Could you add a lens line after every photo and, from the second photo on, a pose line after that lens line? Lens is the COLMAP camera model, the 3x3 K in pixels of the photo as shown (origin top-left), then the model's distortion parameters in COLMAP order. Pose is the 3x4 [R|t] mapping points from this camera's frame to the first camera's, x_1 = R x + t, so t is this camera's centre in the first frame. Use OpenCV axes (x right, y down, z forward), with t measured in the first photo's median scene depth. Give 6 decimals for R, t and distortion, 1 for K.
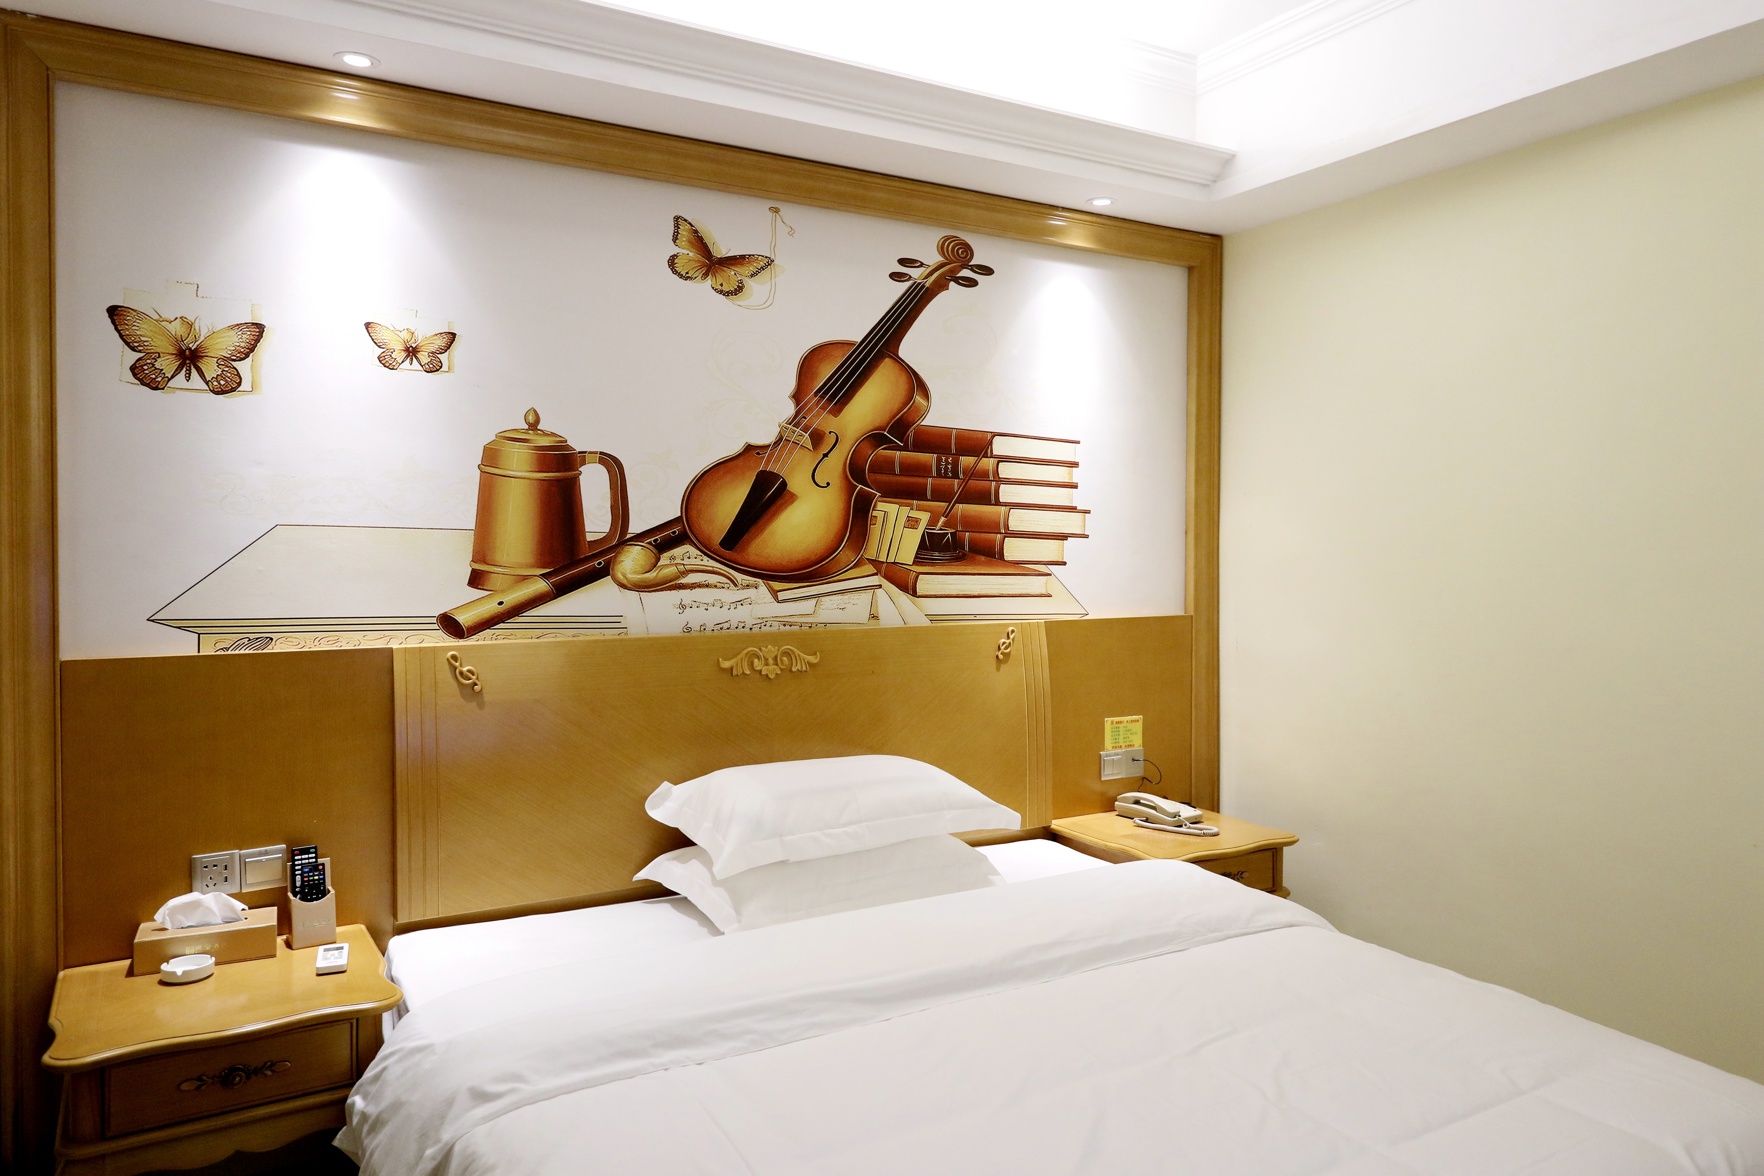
lens RADIAL K [[1228.3, 0, 930.1], [0, 1228.3, 593.0], [0, 0, 1]] dist [-0.002448, -0.001073]
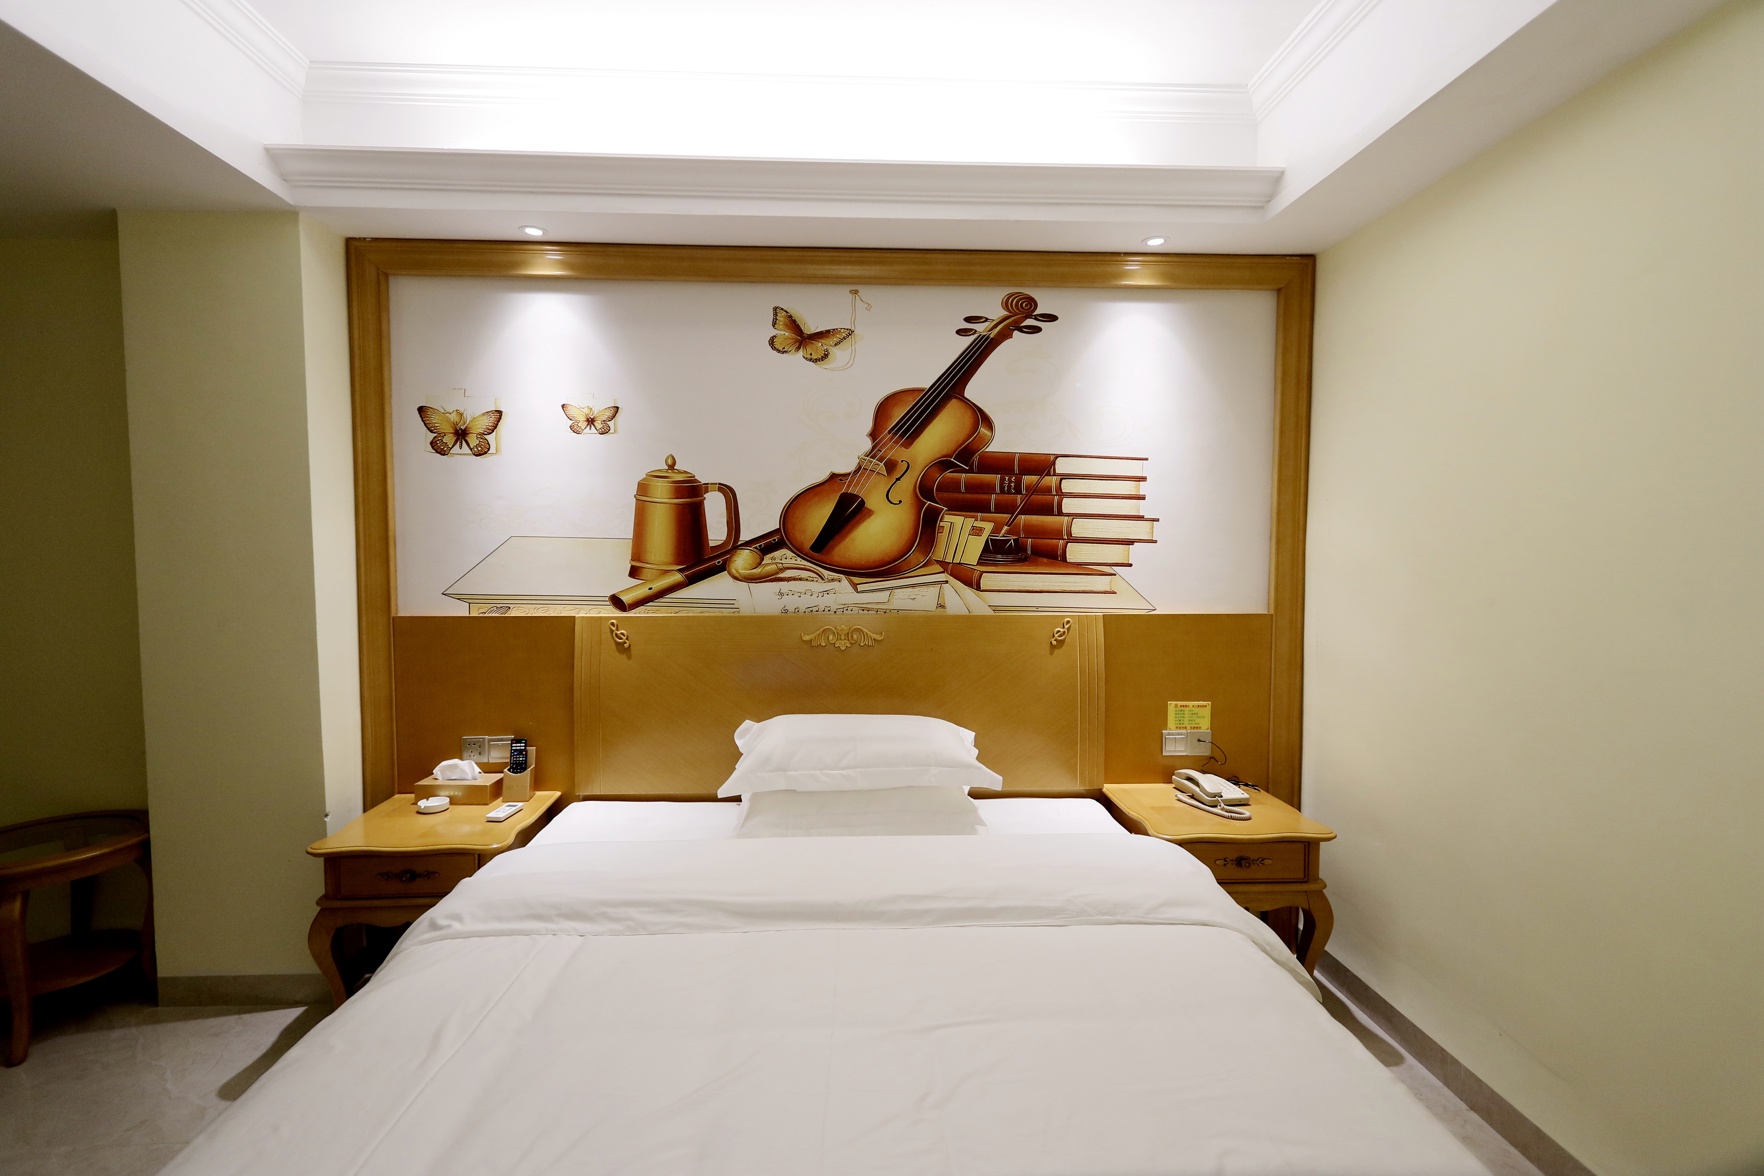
lens RADIAL K [[826.9, 0, 886.8], [0, 826.9, 603.9], [0, 0, 1]] dist [0.003707, 0.000462]
pose [[0.870425, 0.033644, -0.491150, 0.344497], [-0.019360, 0.999230, 0.034137, -0.011357], [0.491920, -0.020205, 0.870406, 0.244111]]
